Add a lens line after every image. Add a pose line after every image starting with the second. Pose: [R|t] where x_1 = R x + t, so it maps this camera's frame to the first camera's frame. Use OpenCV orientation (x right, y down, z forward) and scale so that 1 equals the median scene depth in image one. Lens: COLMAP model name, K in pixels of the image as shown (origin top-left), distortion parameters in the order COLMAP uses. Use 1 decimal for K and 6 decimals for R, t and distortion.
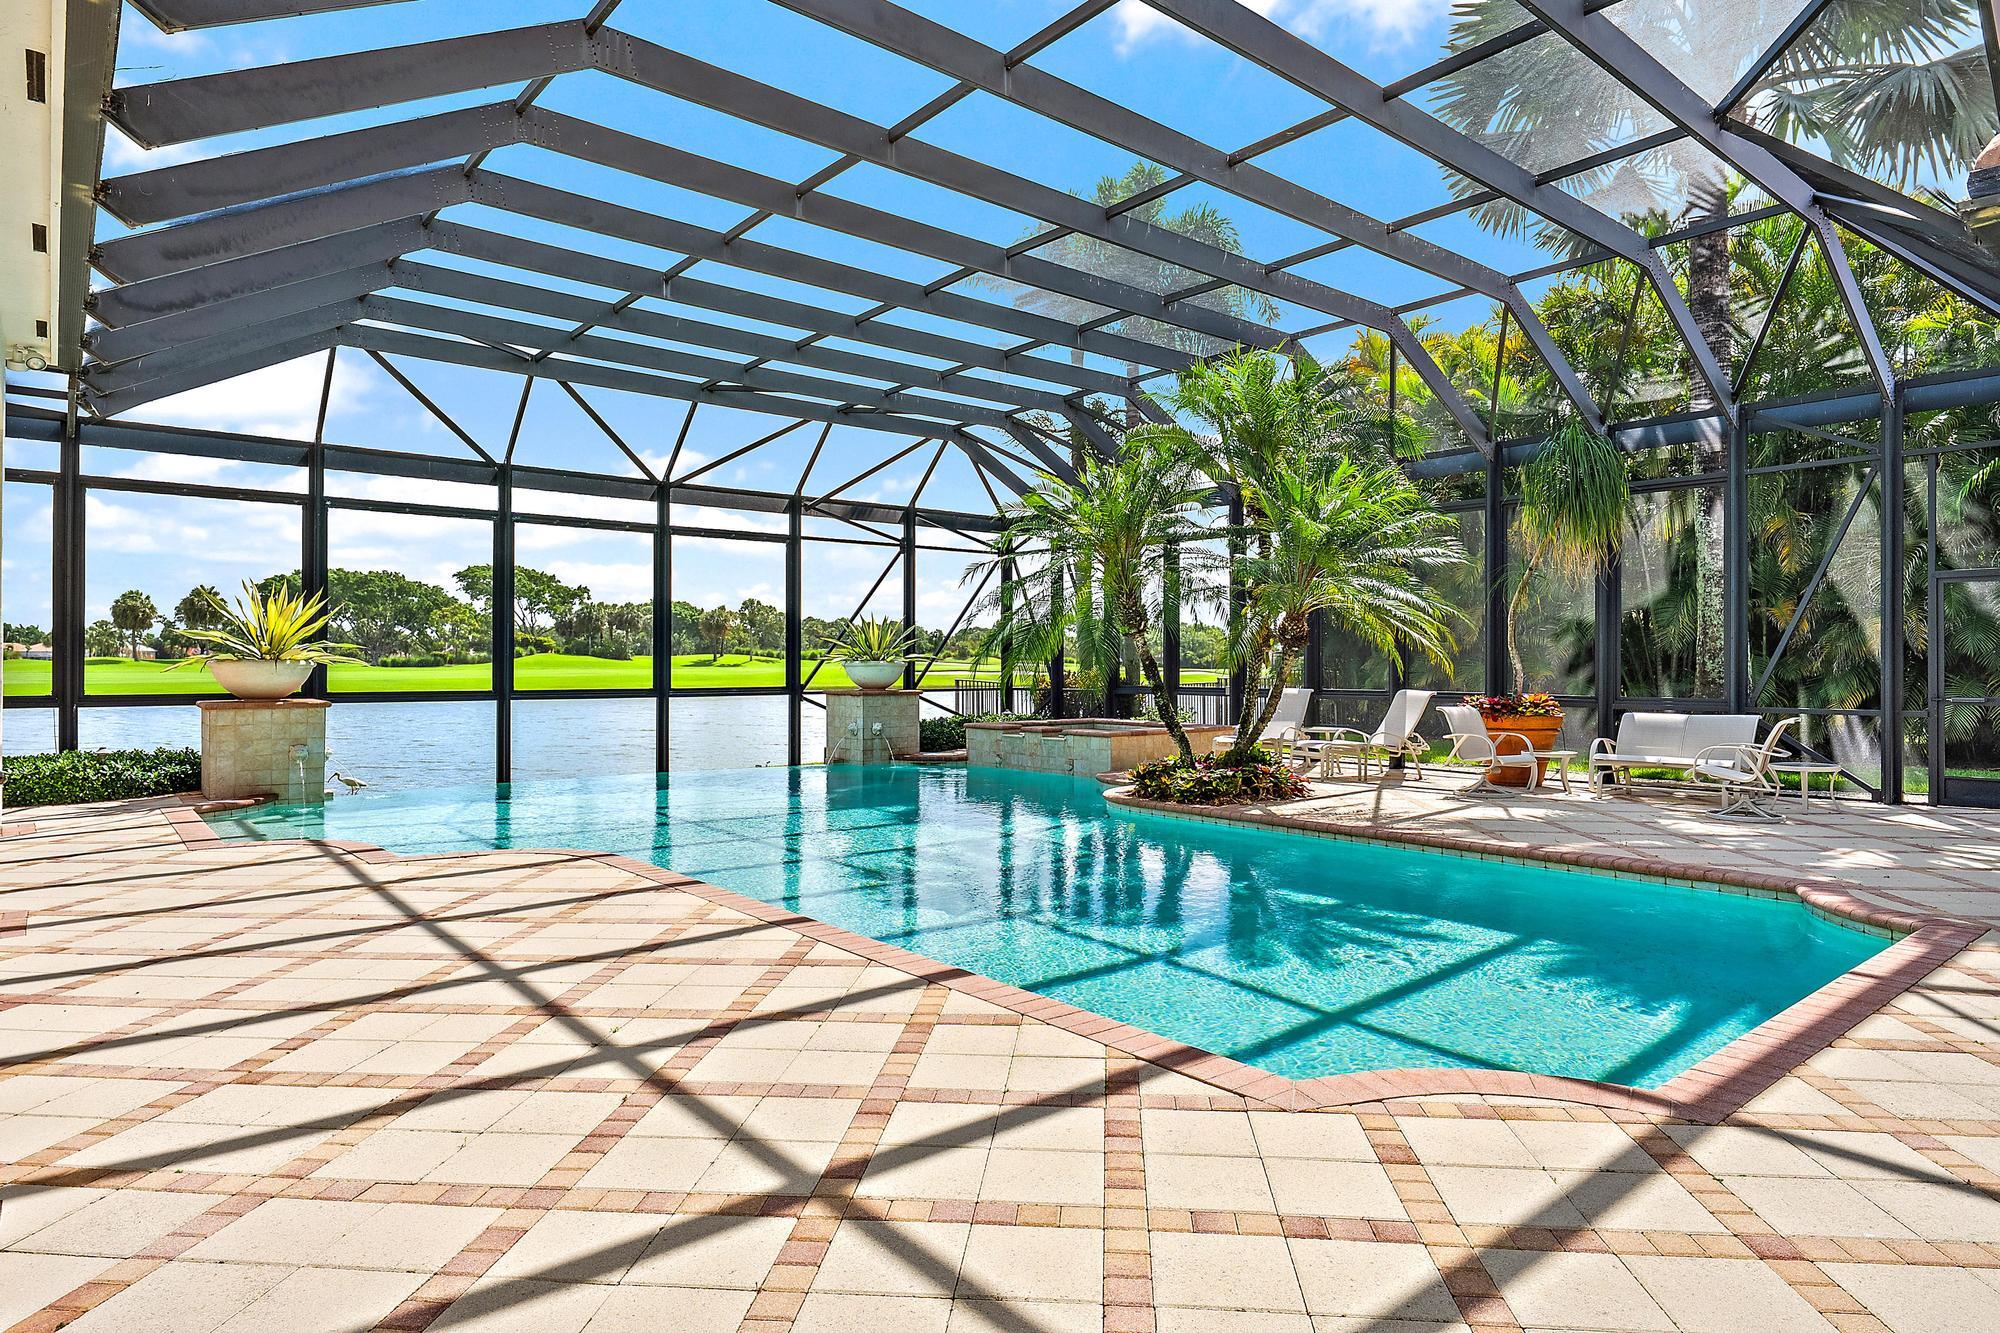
lens RADIAL K [[1124.6, 0, 991.3], [0, 1124.6, 656.0], [0, 0, 1]] dist [-0.008105, 0.000580]
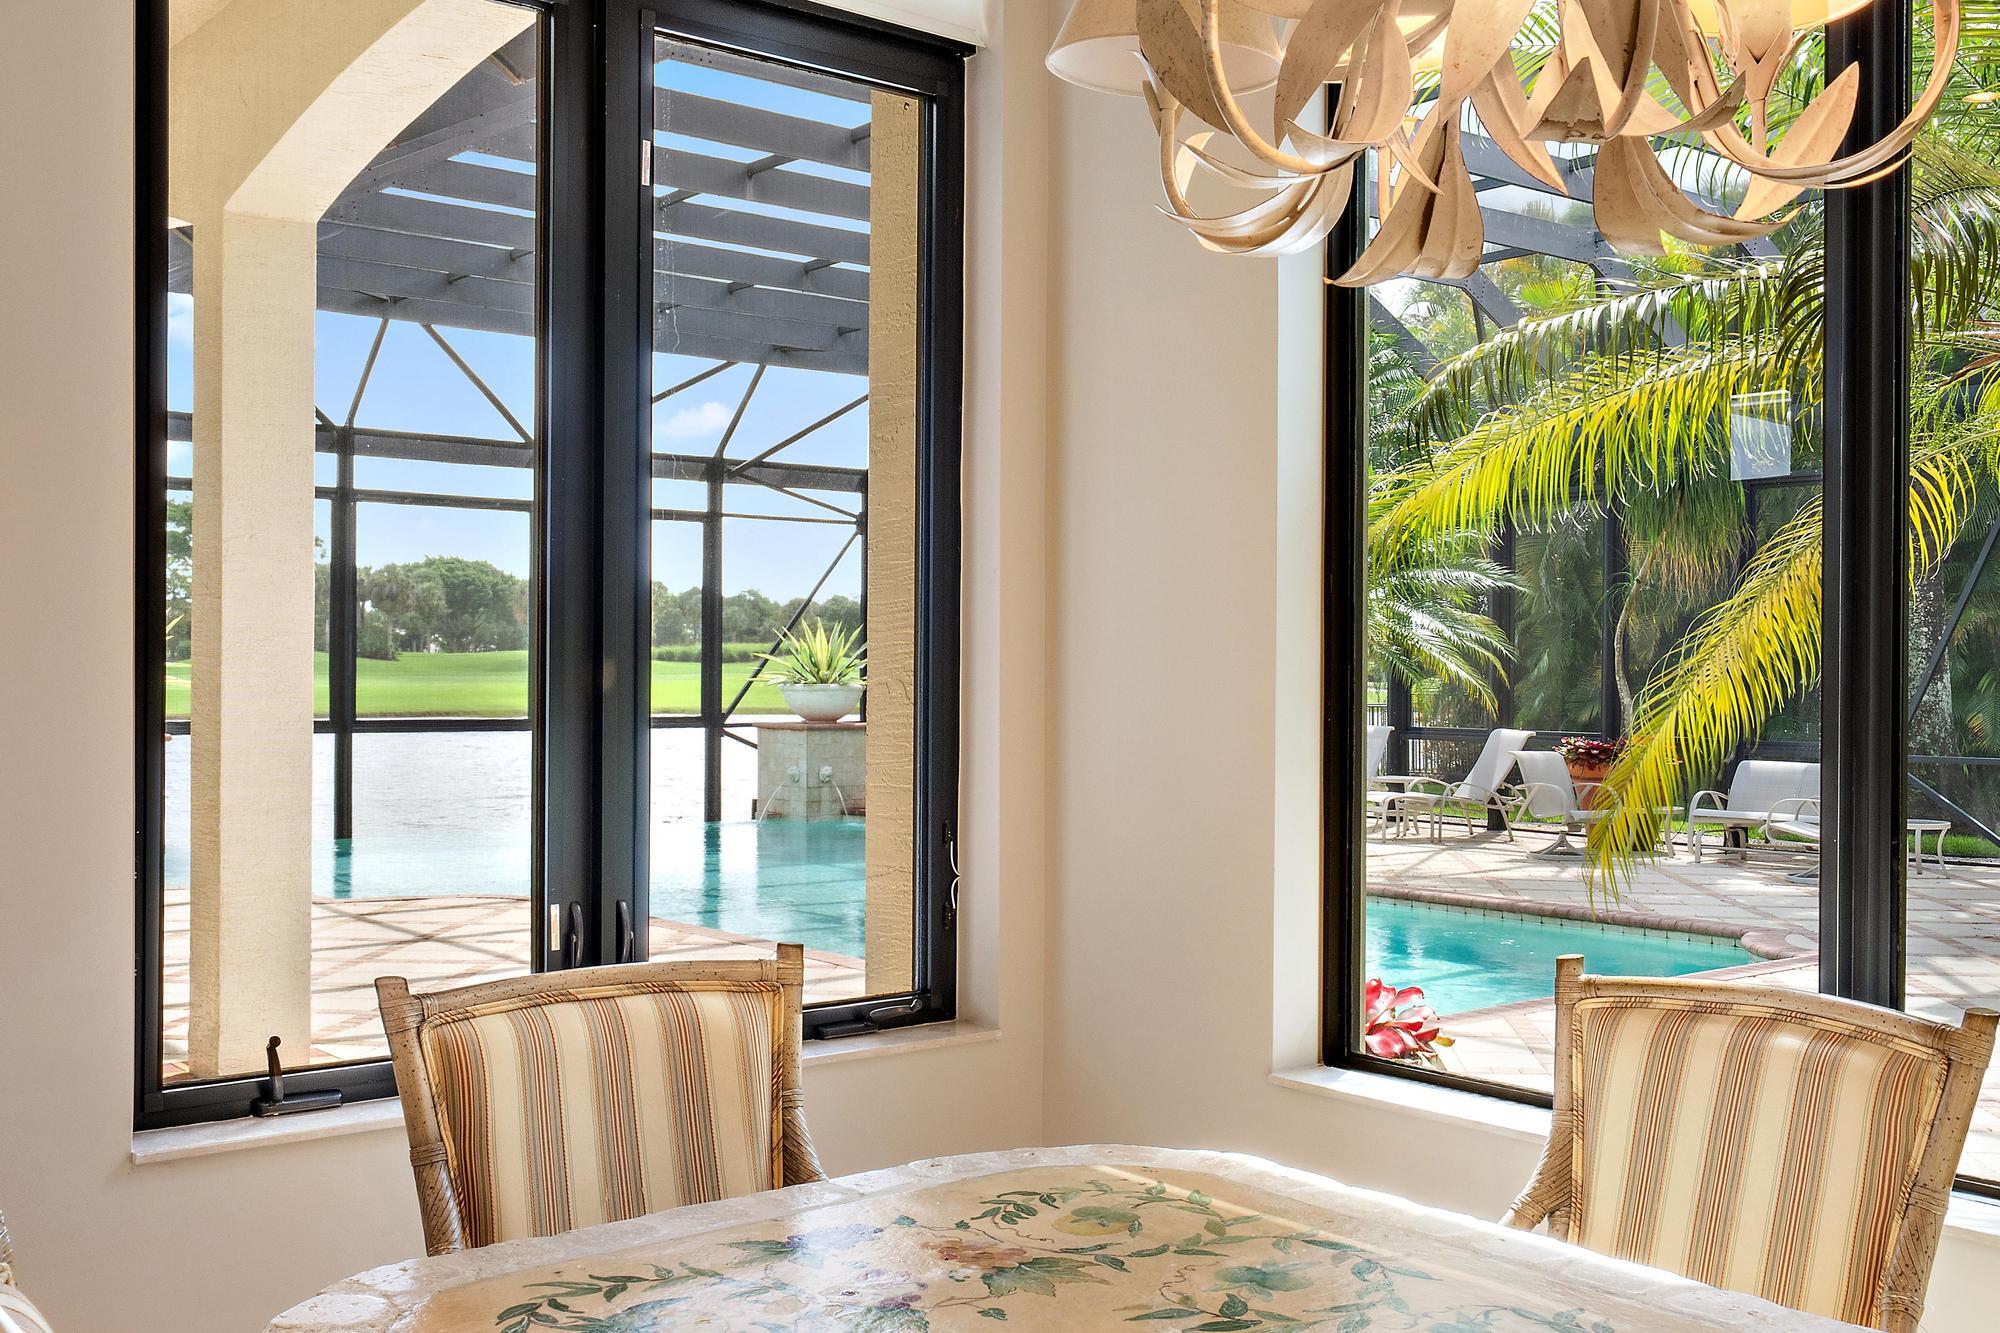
lens RADIAL K [[1976.0, 0, 990.9], [0, 1976.0, 678.0], [0, 0, 1]] dist [-0.000694, 0.000000]
pose [[0.999934, 0.007269, -0.008907, 0.020447], [-0.007160, 0.999900, 0.012198, -0.016393], [0.008995, -0.012134, 0.999886, -0.317126]]
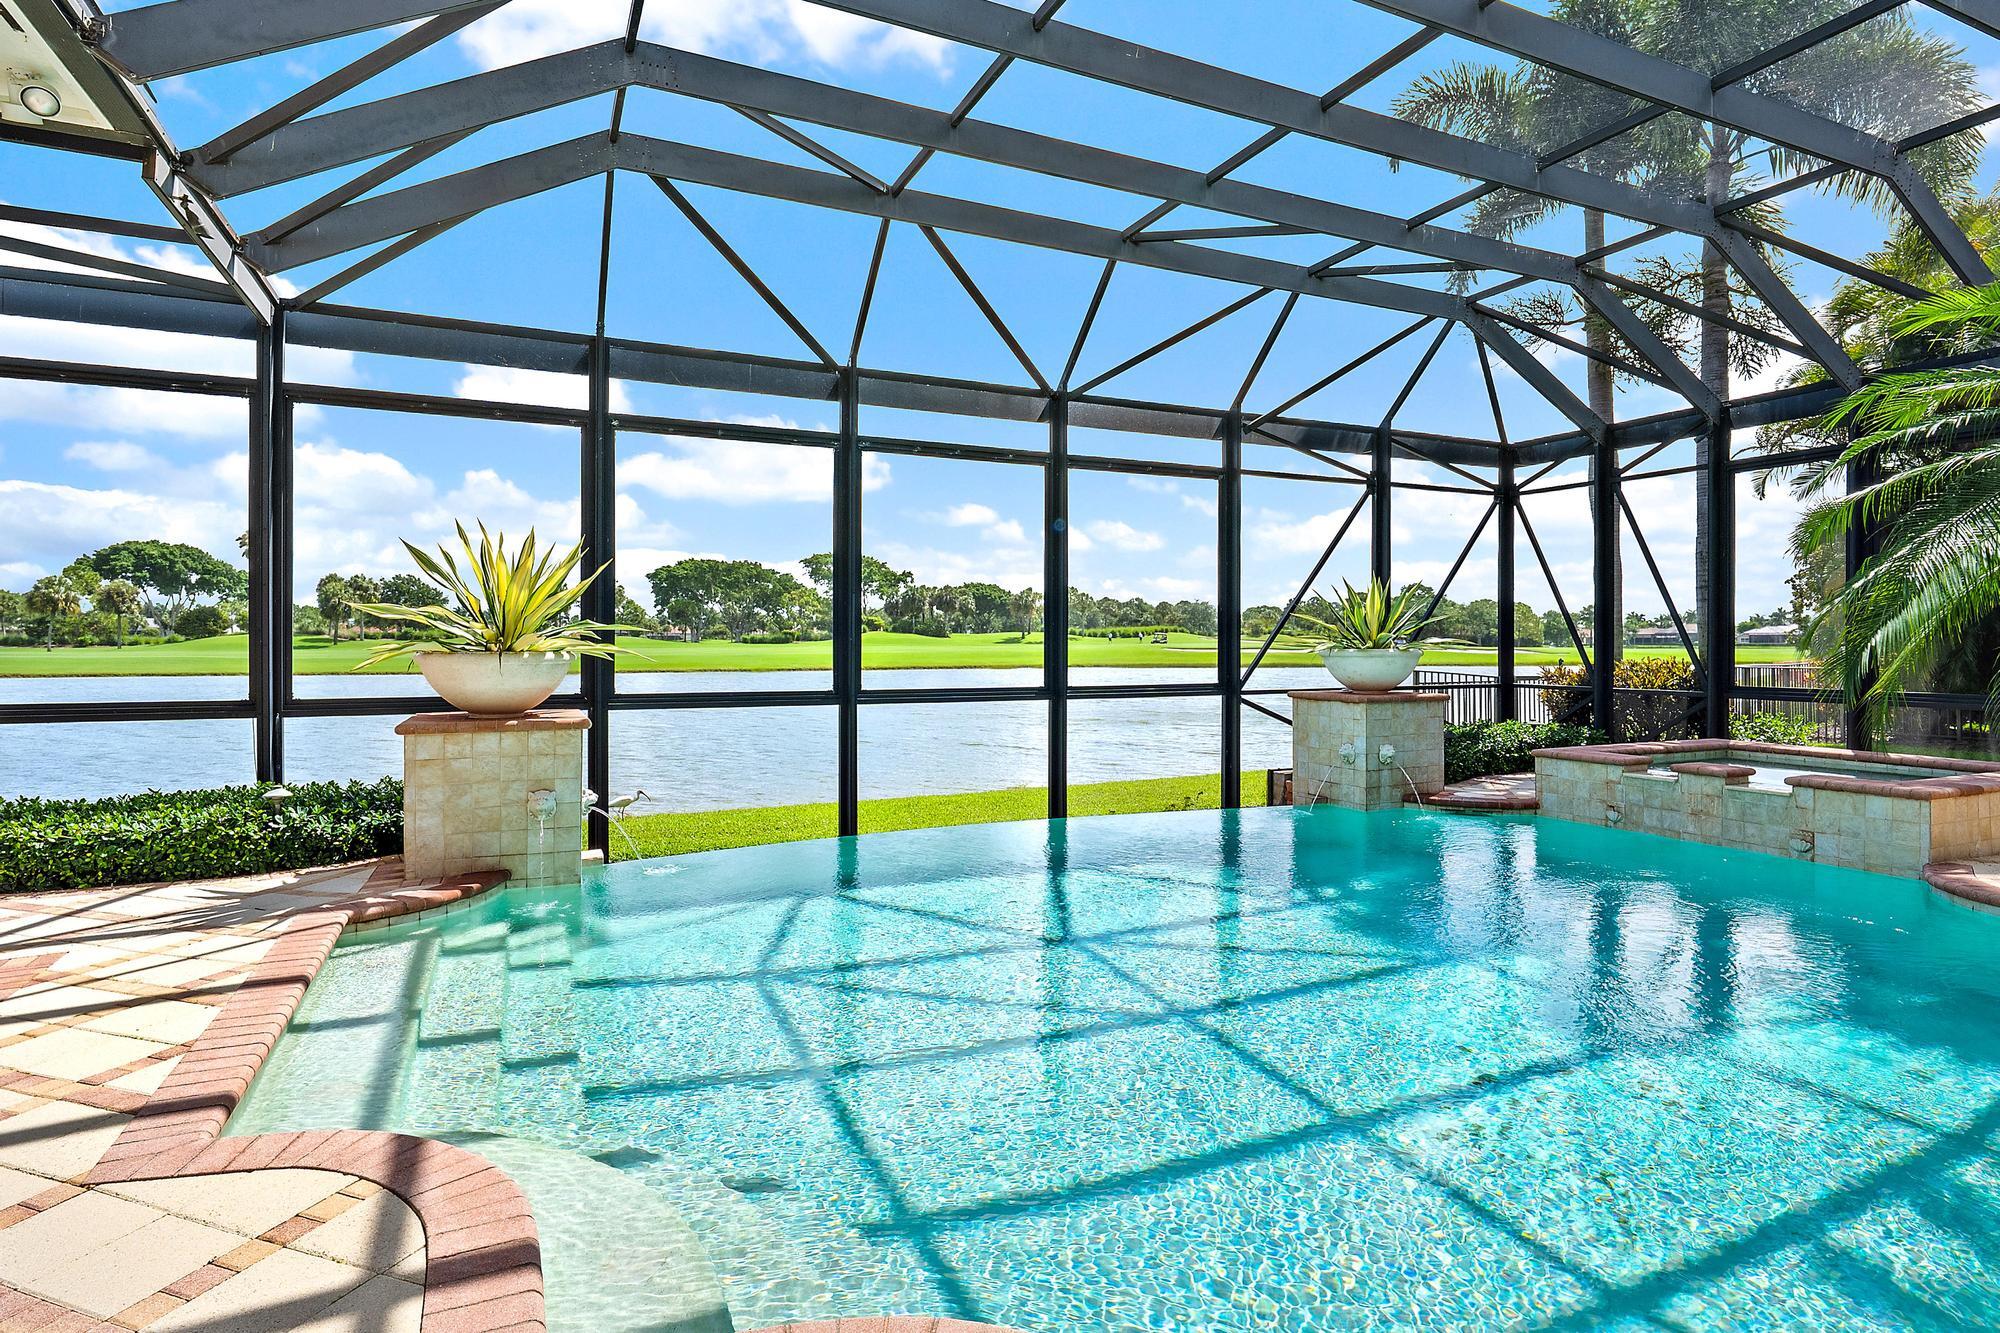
lens RADIAL K [[1014.5, 0, 998.6], [0, 1014.5, 648.1], [0, 0, 1]] dist [-0.018093, -0.000661]
pose [[0.967456, 0.003291, -0.253020, -0.164387], [0.000485, 0.999889, 0.014860, -0.004919], [0.253041, -0.014499, 0.967347, 0.369694]]
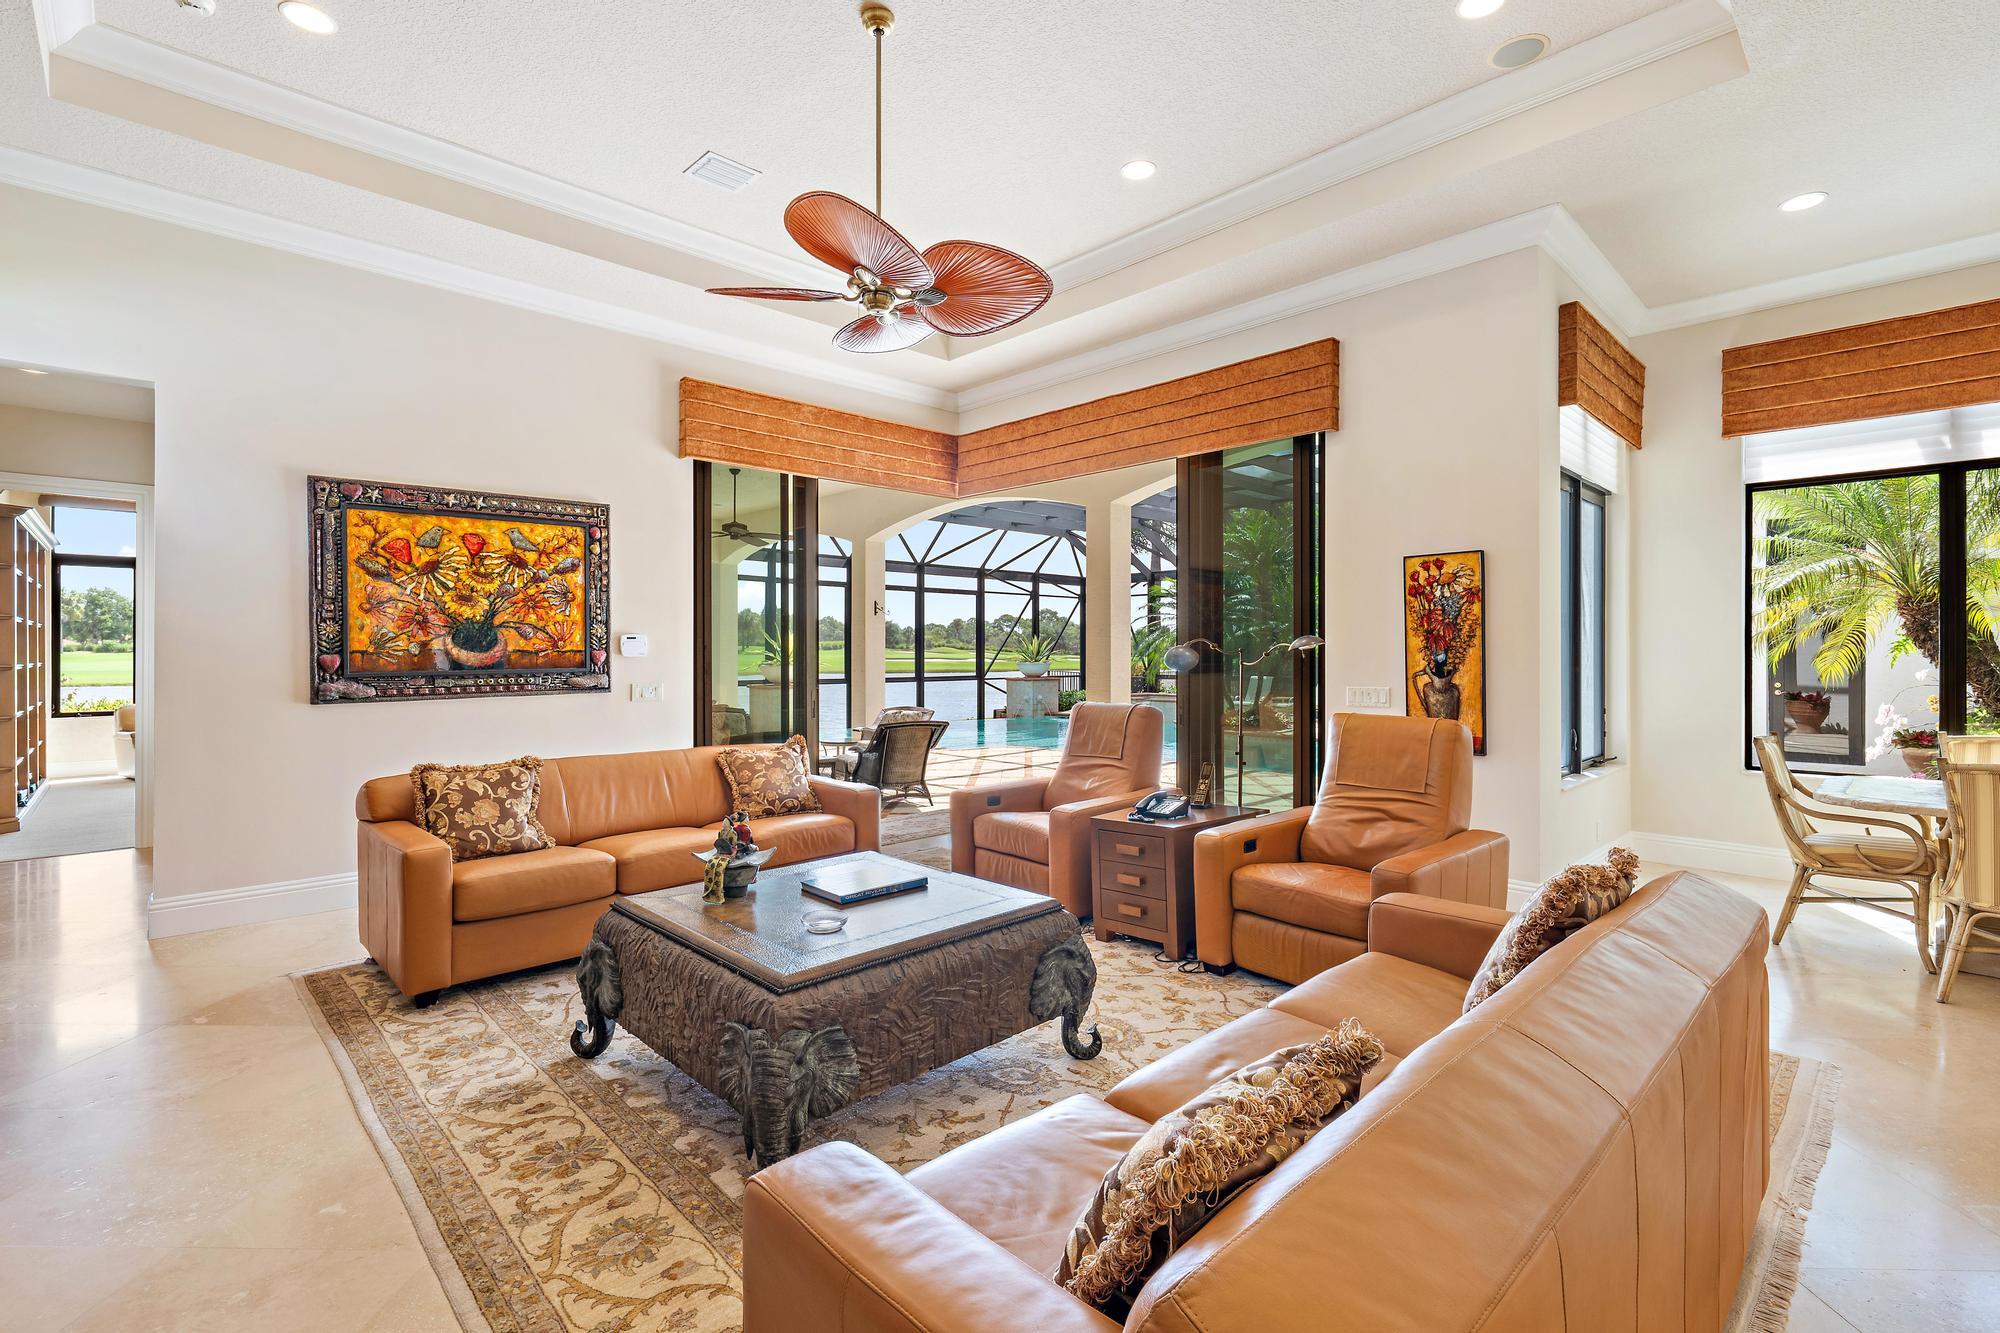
lens RADIAL K [[910.1, 0, 994.0], [0, 910.1, 659.9], [0, 0, 1]] dist [0.000340, -0.000069]
pose [[0.997229, 0.002304, 0.074359, -0.277577], [-0.003575, 0.999850, 0.016959, -0.023341], [-0.074309, -0.017178, 0.997087, -0.468287]]
